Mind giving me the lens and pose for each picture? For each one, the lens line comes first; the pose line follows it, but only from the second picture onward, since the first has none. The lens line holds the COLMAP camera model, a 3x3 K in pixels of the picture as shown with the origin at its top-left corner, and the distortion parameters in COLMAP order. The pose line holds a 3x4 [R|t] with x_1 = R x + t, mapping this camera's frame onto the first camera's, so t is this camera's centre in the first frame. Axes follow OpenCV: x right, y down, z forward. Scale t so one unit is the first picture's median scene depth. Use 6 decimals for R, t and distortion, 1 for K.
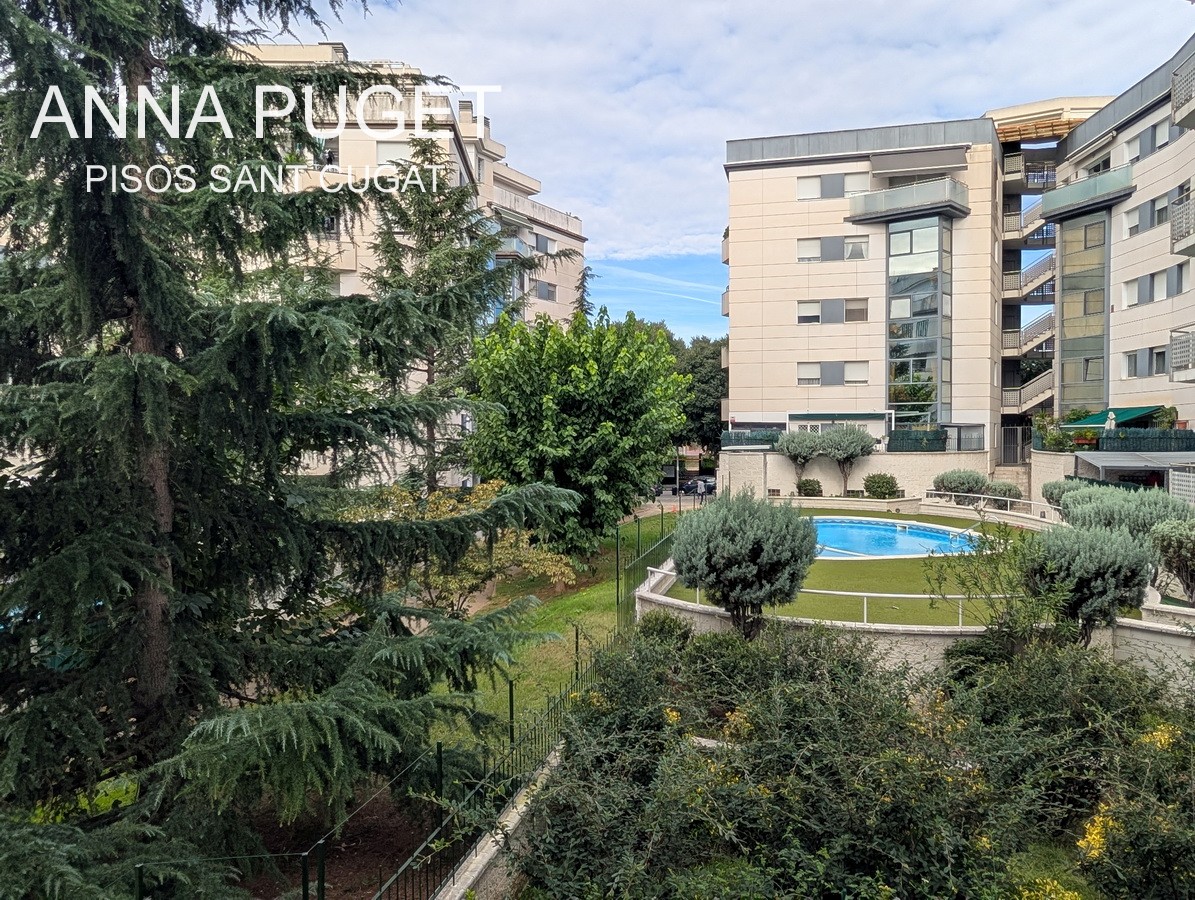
lens RADIAL K [[832.3, 0, 592.8], [0, 832.3, 448.6], [0, 0, 1]] dist [-0.002004, 0.001730]
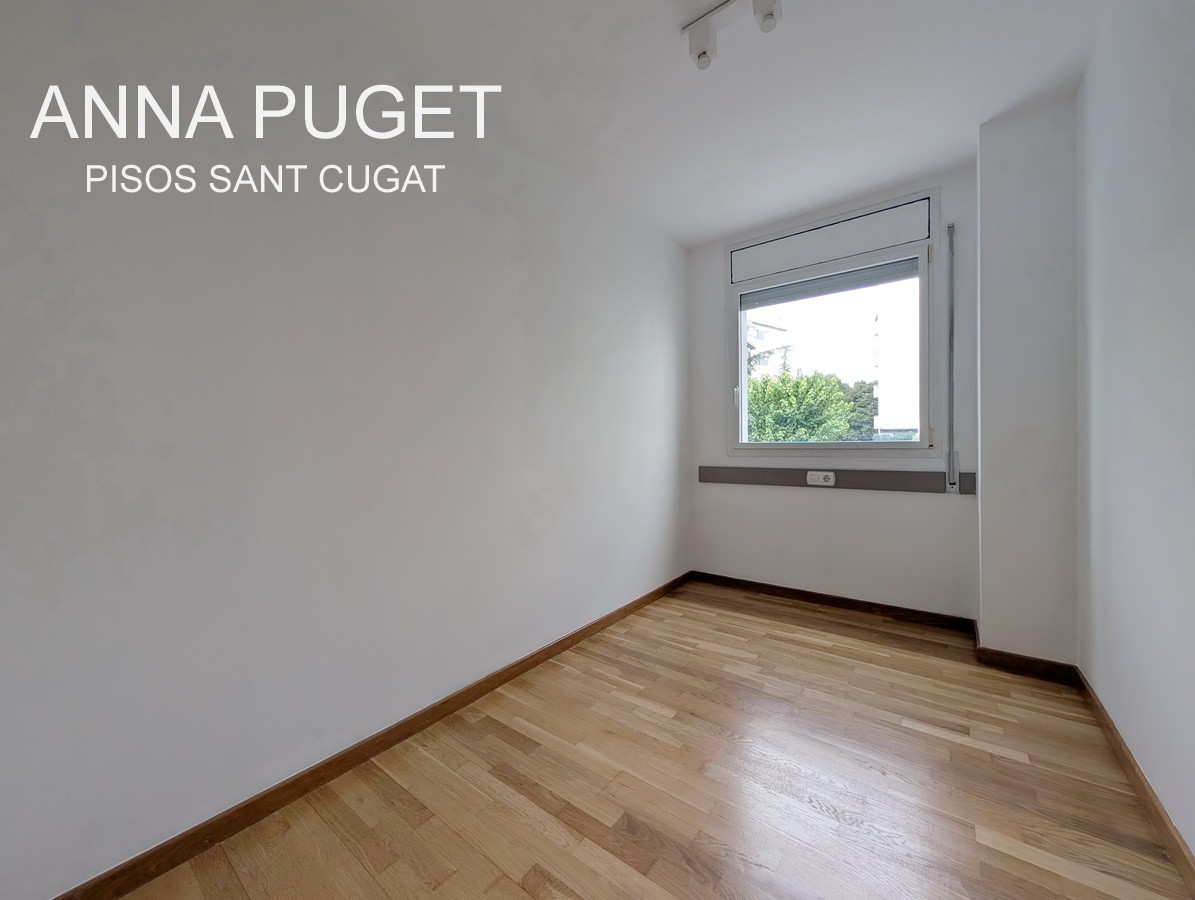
lens RADIAL K [[455.4, 0, 597.5], [0, 455.4, 444.5], [0, 0, 1]] dist [-0.000275, 0.000490]
pose [[0.921935, -0.005717, -0.387303, -0.007321], [0.000685, 0.999914, -0.013128, 0.012658], [0.387344, 0.011838, 0.921859, -0.097181]]
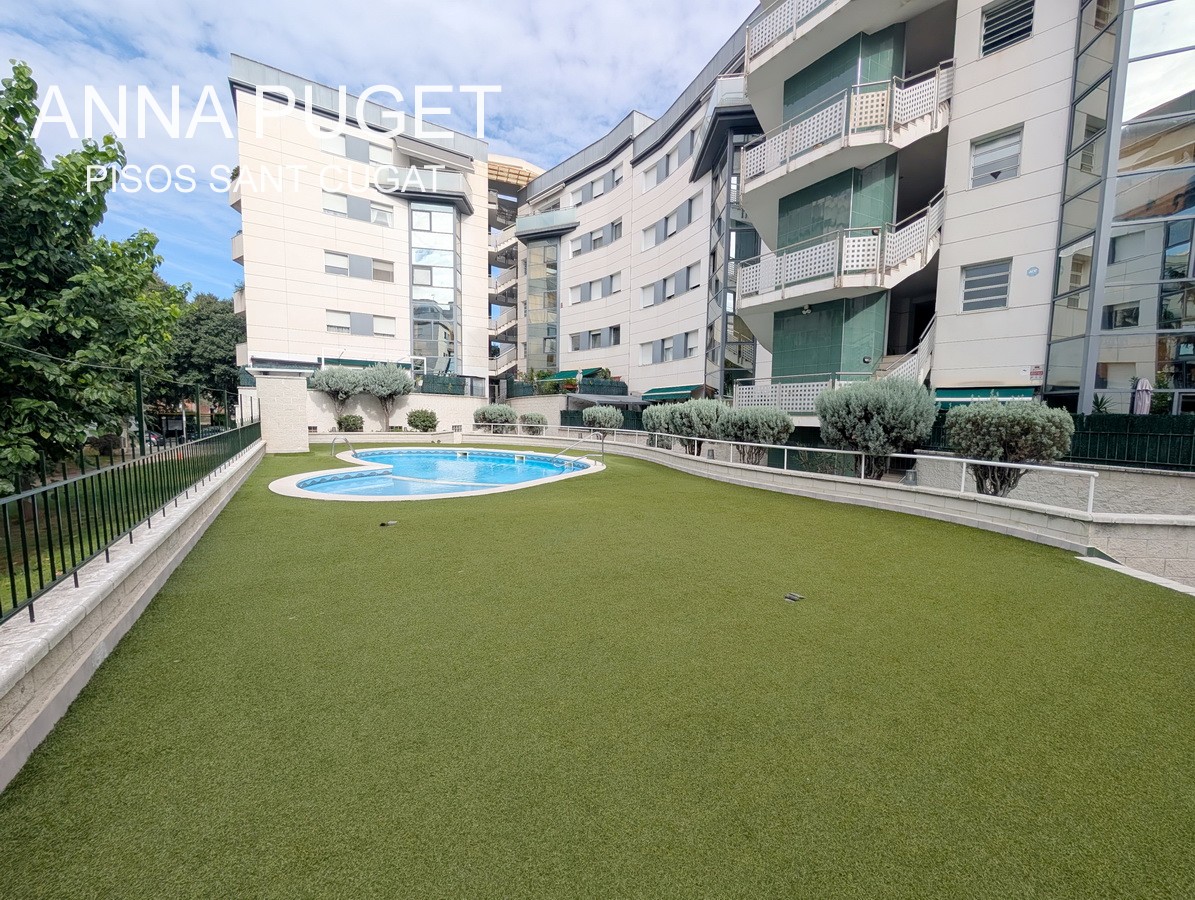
lens RADIAL K [[455.4, 0, 599.3], [0, 455.4, 448.4], [0, 0, 1]] dist [-0.000275, 0.000490]
pose [[0.673173, -0.042500, 0.738263, 0.049543], [-0.003878, 0.998131, 0.060995, 0.041229], [-0.739475, -0.043923, 0.671750, 0.387136]]
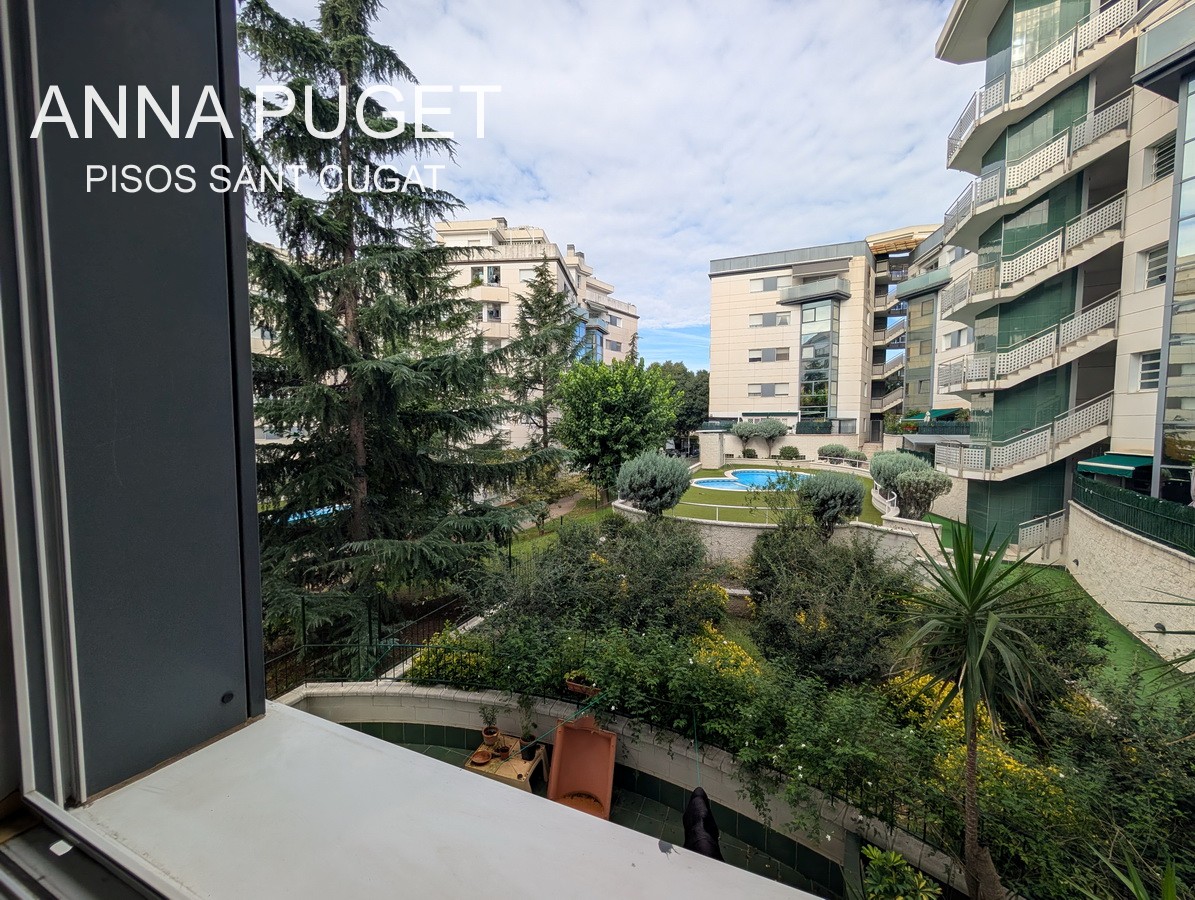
lens RADIAL K [[455.4, 0, 597.3], [0, 455.4, 448.7], [0, 0, 1]] dist [-0.000275, 0.000490]
pose [[0.990914, 0.011085, -0.134039, 0.063507], [-0.006175, 0.999296, 0.036996, 0.001750], [0.134355, -0.035832, 0.990285, -0.025578]]
